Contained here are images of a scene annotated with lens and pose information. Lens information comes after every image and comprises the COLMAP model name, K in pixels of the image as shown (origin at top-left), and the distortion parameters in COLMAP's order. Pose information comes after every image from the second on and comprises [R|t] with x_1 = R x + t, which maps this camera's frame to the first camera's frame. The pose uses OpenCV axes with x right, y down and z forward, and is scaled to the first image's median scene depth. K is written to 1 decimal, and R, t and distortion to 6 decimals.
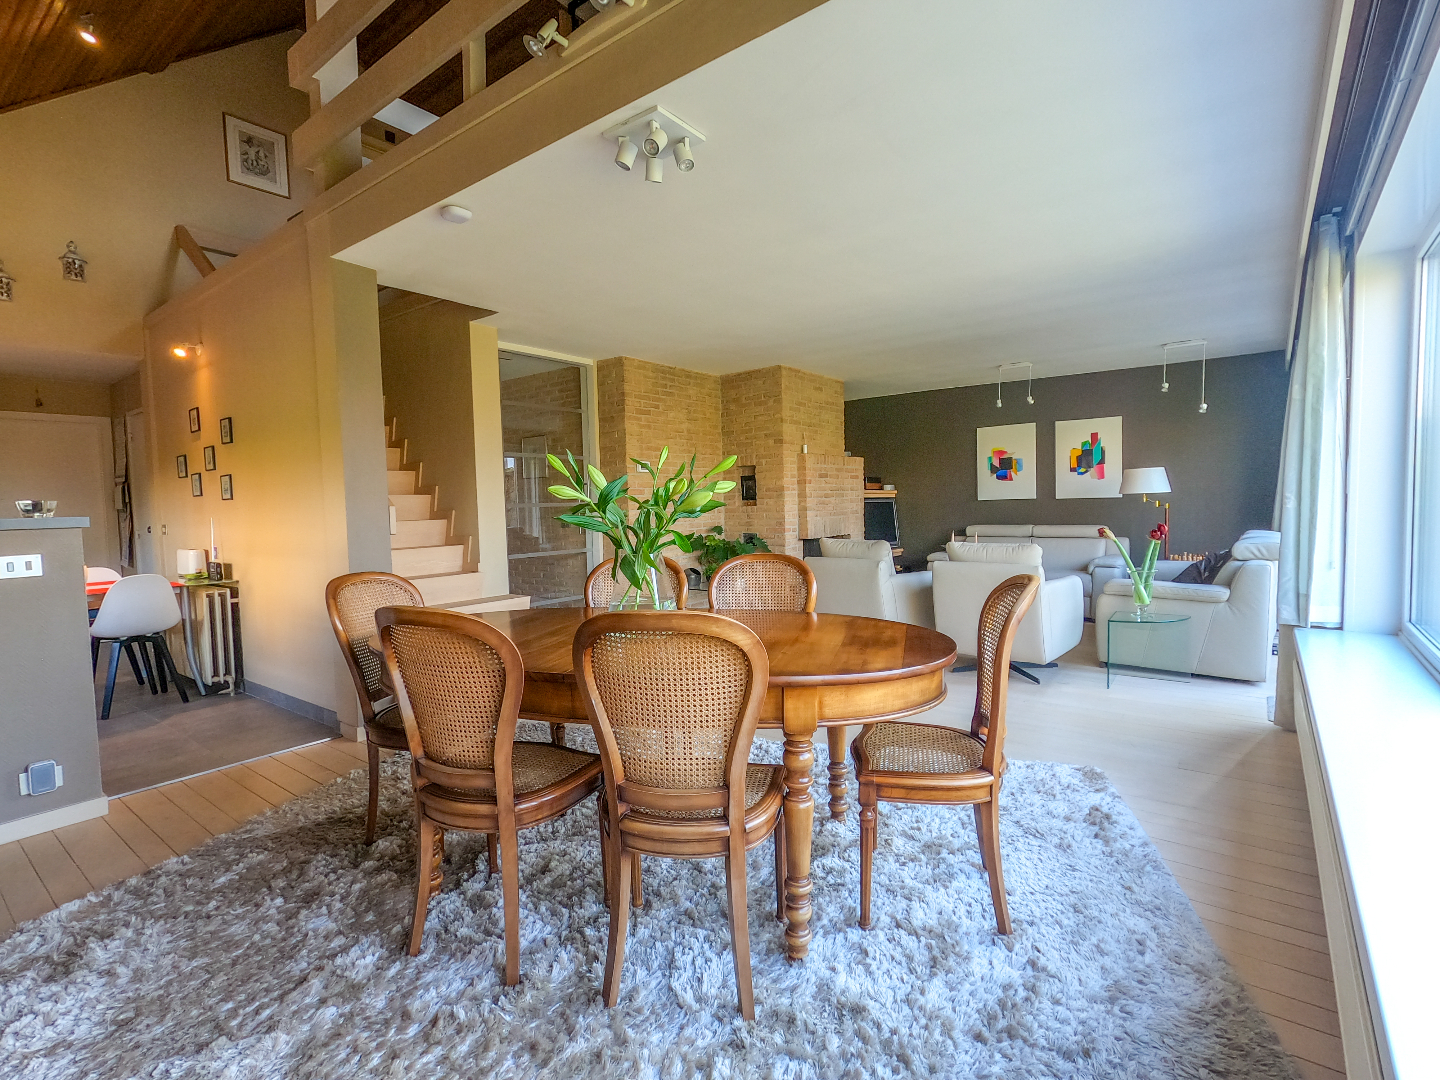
lens RADIAL K [[689.2, 0, 719.9], [0, 689.2, 545.0], [0, 0, 1]] dist [-0.003739, -0.000500]
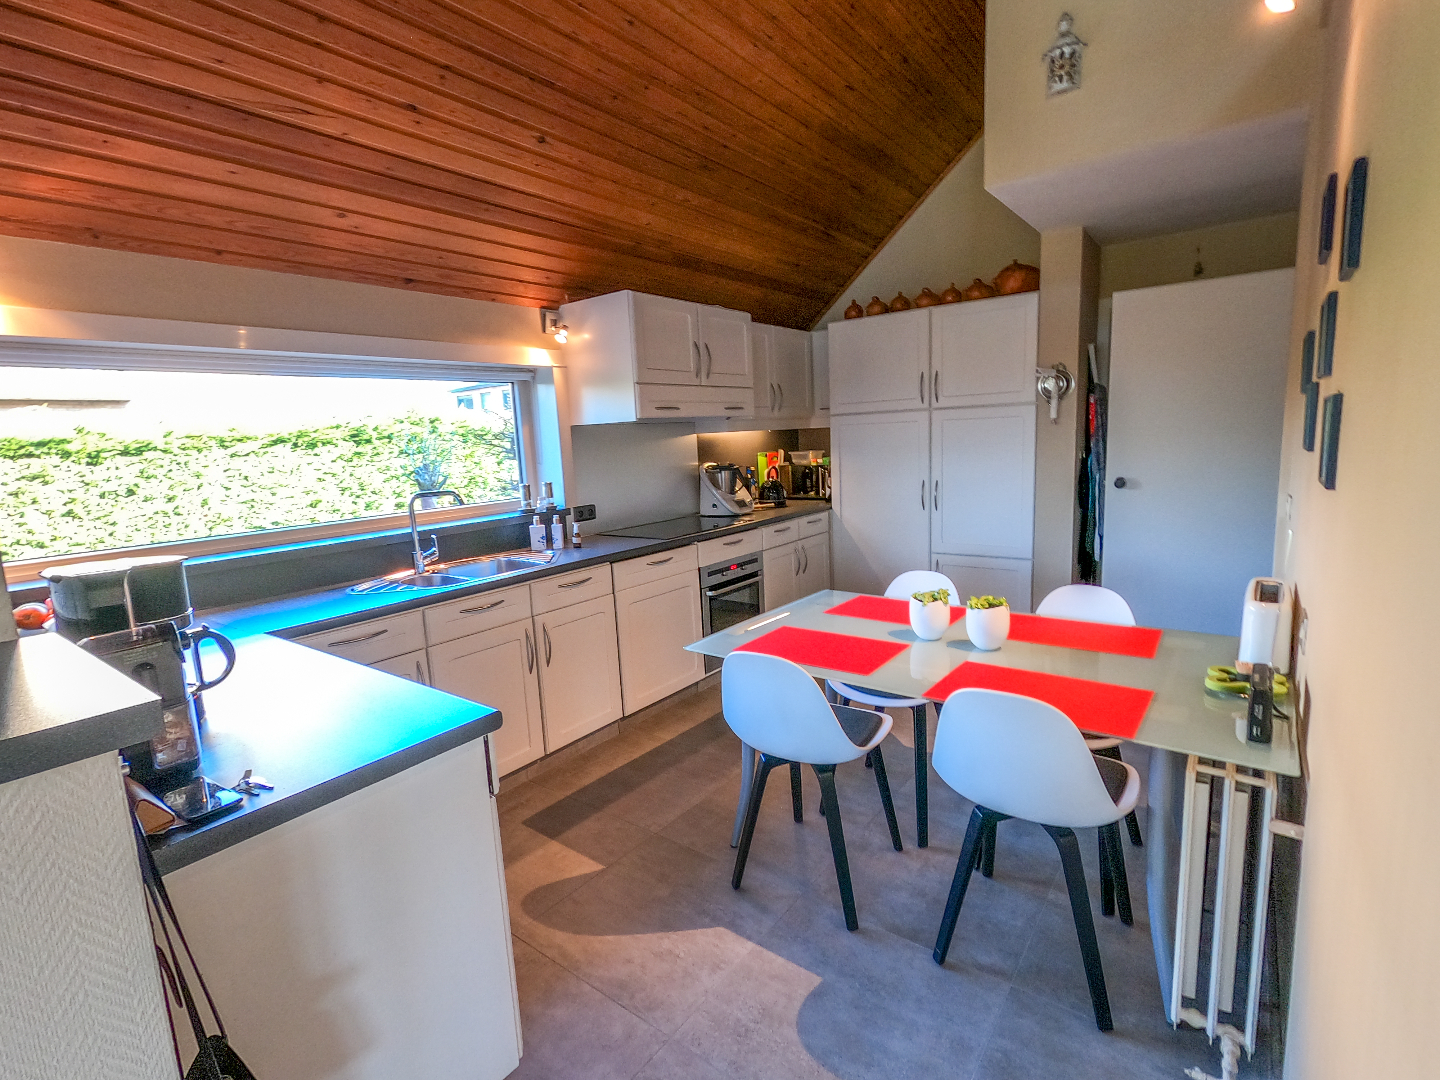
lens RADIAL K [[689.2, 0, 723.1], [0, 689.2, 546.9], [0, 0, 1]] dist [-0.003739, -0.000500]
pose [[0.003227, 0.183302, -0.983051, -0.437355], [-0.017617, 0.982914, 0.183218, -0.089676], [0.999840, 0.016727, 0.006401, 0.751636]]
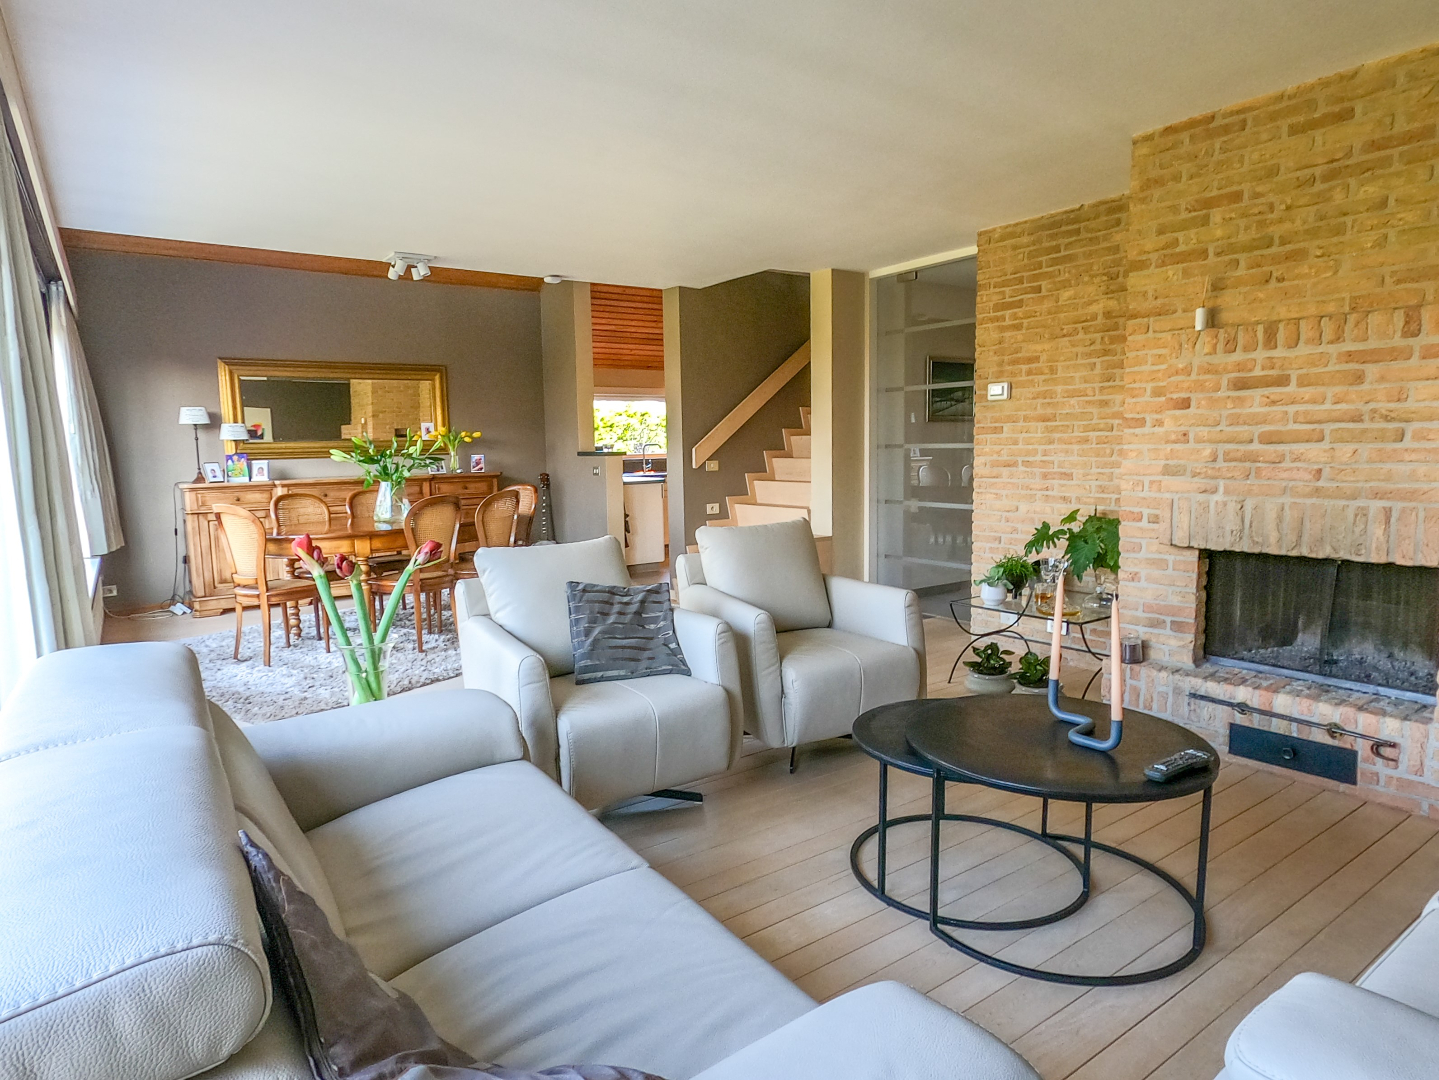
lens RADIAL K [[833.5, 0, 716.1], [0, 833.5, 546.1], [0, 0, 1]] dist [0.001377, 0.000270]
pose [[-0.290546, 0.148057, -0.945337, 0.992284], [-0.035142, 0.985639, 0.165170, -0.117283], [0.956215, 0.081211, -0.281171, 1.287987]]
